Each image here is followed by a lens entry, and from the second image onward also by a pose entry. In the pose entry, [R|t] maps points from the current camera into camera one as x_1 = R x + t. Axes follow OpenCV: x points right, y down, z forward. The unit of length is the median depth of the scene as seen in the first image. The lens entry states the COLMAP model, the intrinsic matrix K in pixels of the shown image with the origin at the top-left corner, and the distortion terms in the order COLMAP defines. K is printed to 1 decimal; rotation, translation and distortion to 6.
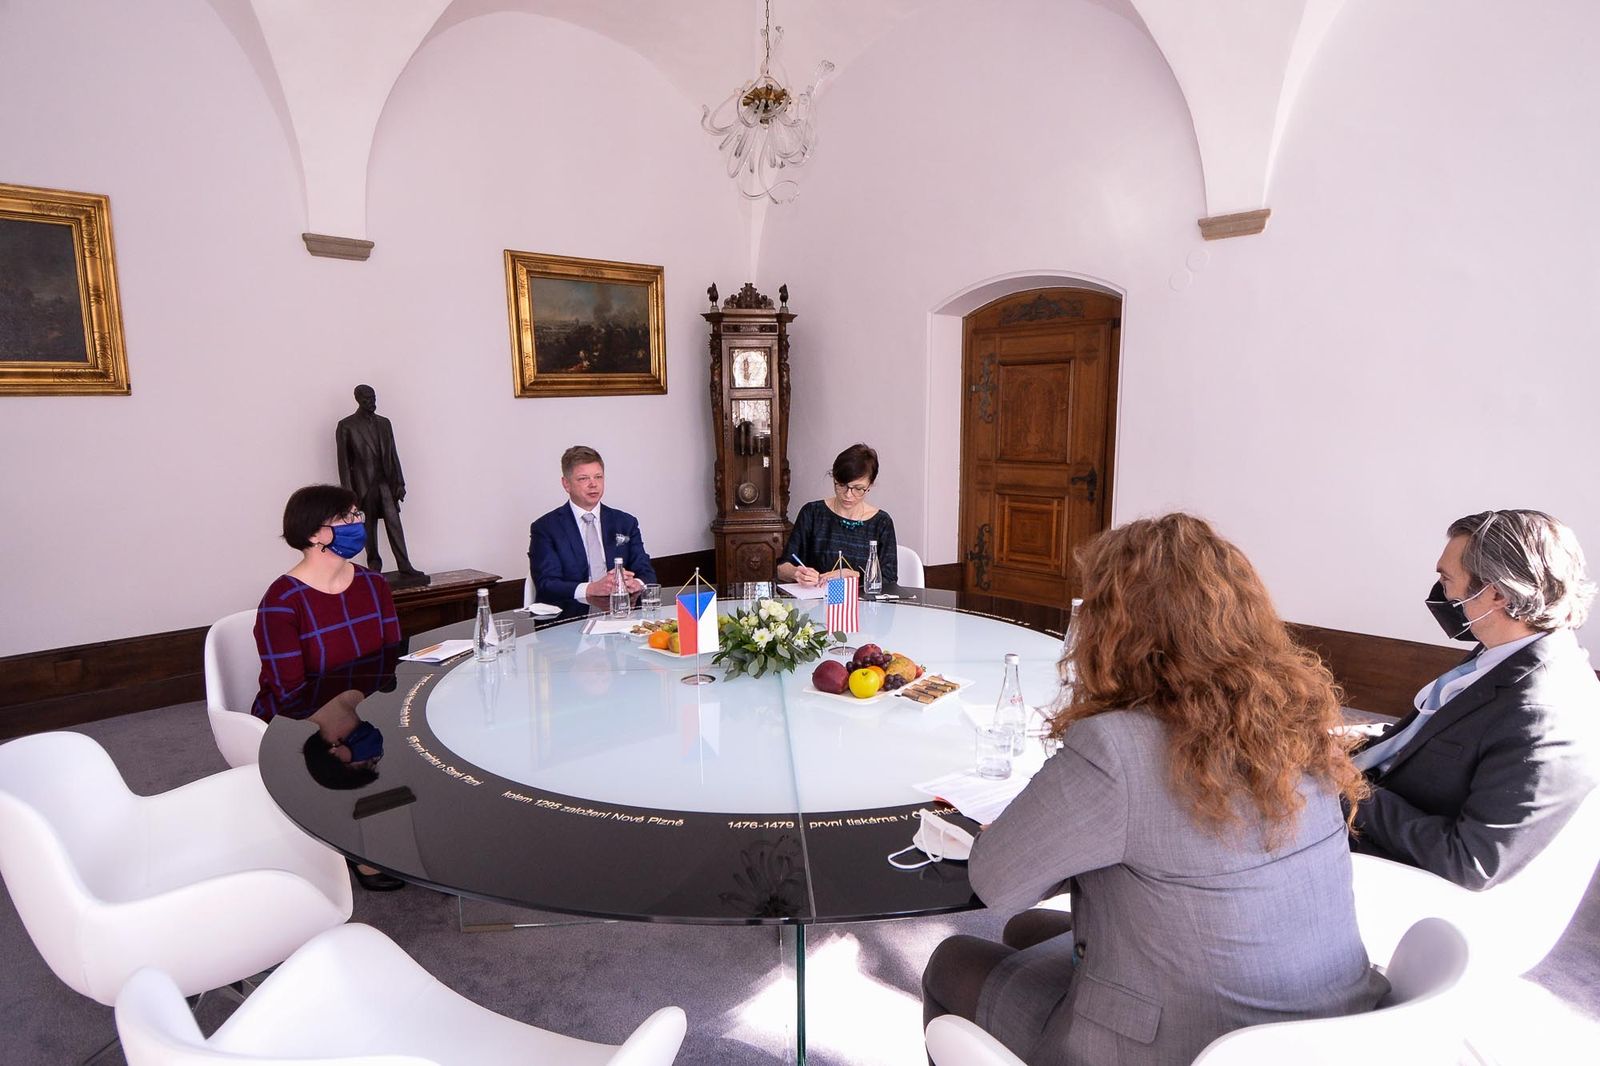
lens RADIAL K [[901.9, 0, 800.0], [0, 901.9, 533.0], [0, 0, 1]] dist [-0.002092, -0.000043]
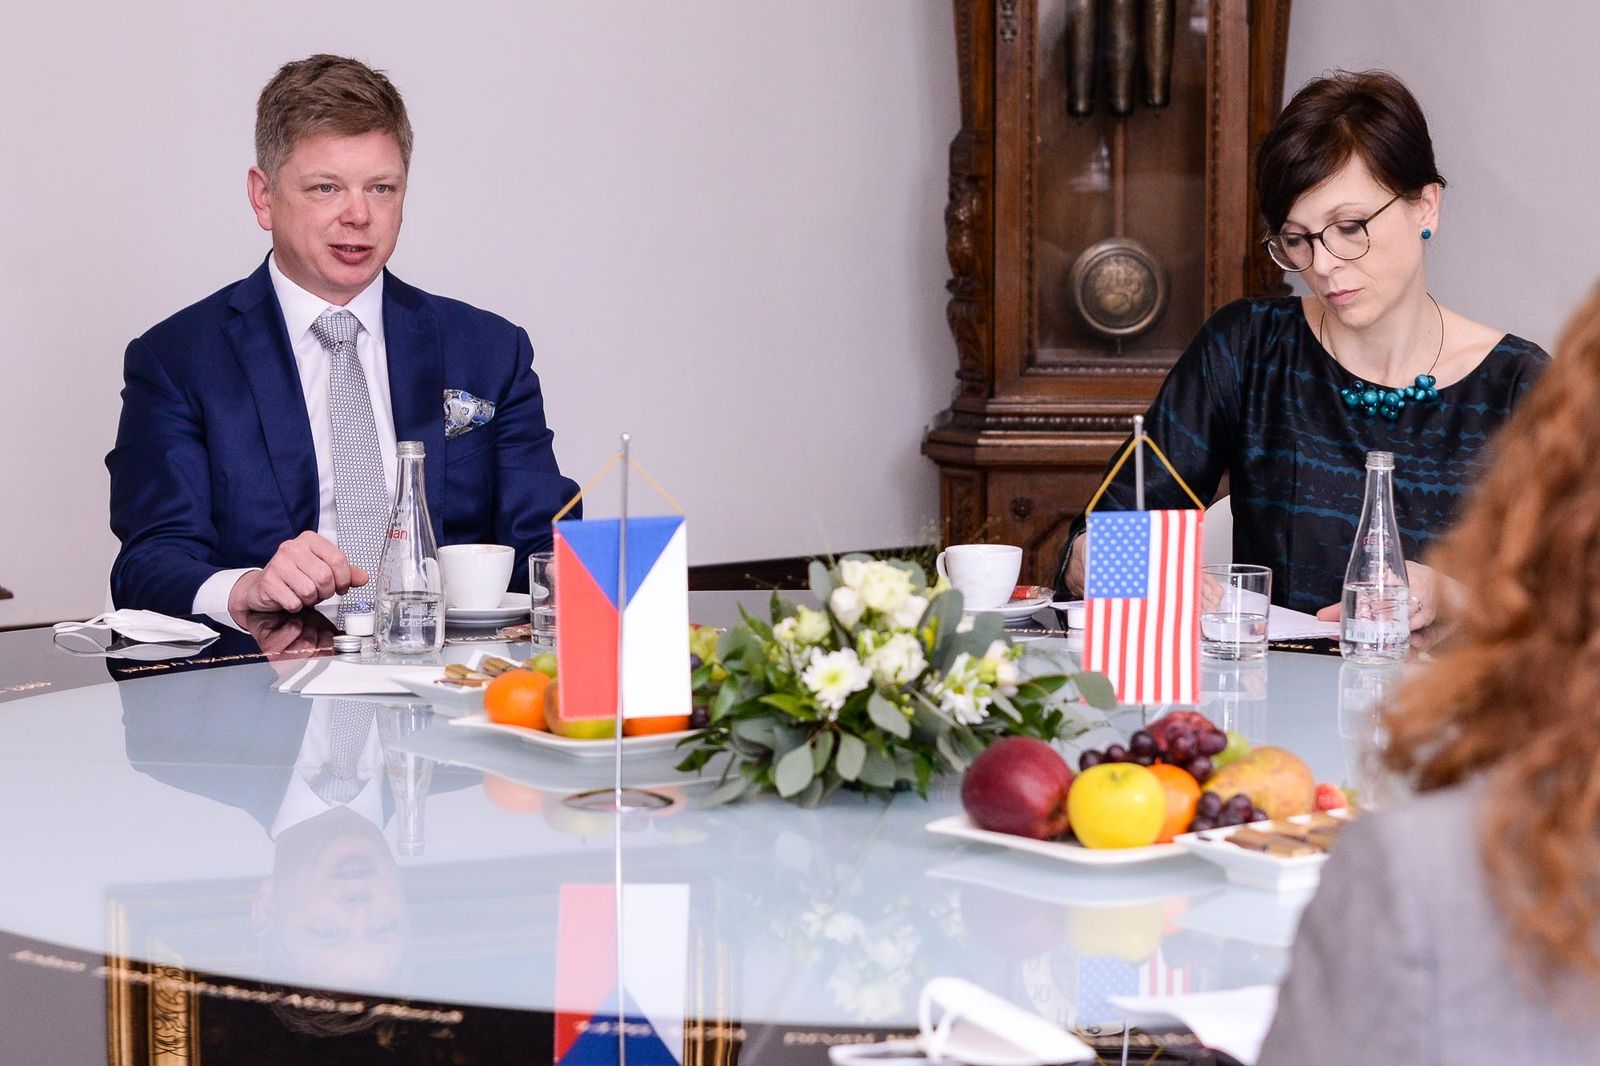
lens RADIAL K [[4842.0, 0, 800.0], [0, 4842.0, 533.0], [0, 0, 1]] dist [0.531773, -0.187637]
pose [[0.987671, 0.030180, -0.153608, 0.191009], [-0.030570, 0.999533, -0.000177, 0.065095], [0.153531, 0.004870, 0.988132, -0.603973]]
